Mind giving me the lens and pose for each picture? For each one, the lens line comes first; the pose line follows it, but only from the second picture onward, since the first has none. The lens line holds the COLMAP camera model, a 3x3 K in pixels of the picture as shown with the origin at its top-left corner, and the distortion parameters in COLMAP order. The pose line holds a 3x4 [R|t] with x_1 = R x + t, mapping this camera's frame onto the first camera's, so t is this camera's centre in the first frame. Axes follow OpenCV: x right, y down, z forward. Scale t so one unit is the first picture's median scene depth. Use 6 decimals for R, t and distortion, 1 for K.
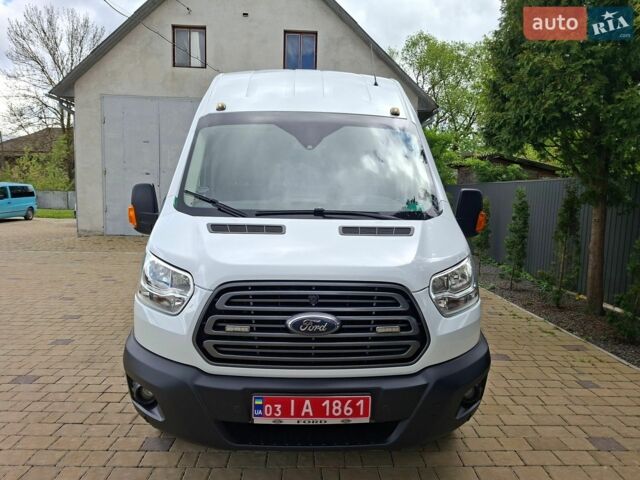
lens RADIAL K [[455.9, 0, 320.0], [0, 455.9, 240.0], [0, 0, 1]] dist [0.053423, -0.060973]
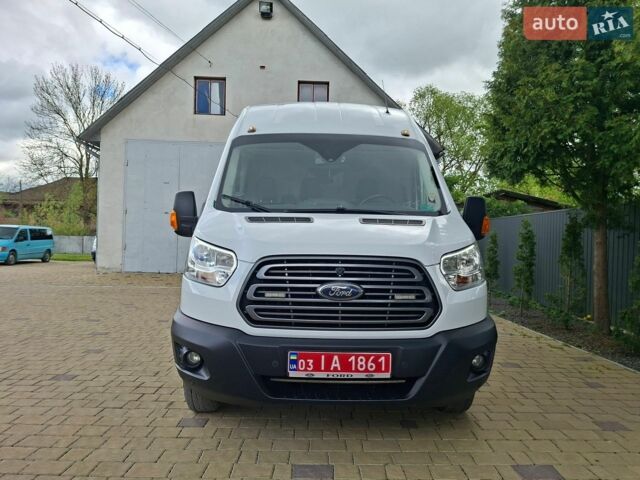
lens RADIAL K [[462.8, 0, 321.6], [0, 462.8, 241.4], [0, 0, 1]] dist [0.059614, -0.072595]
pose [[0.999912, -0.002227, -0.013107, -0.021913], [0.000732, 0.993591, -0.113035, 0.091068], [0.013275, 0.113015, 0.993505, -0.087116]]
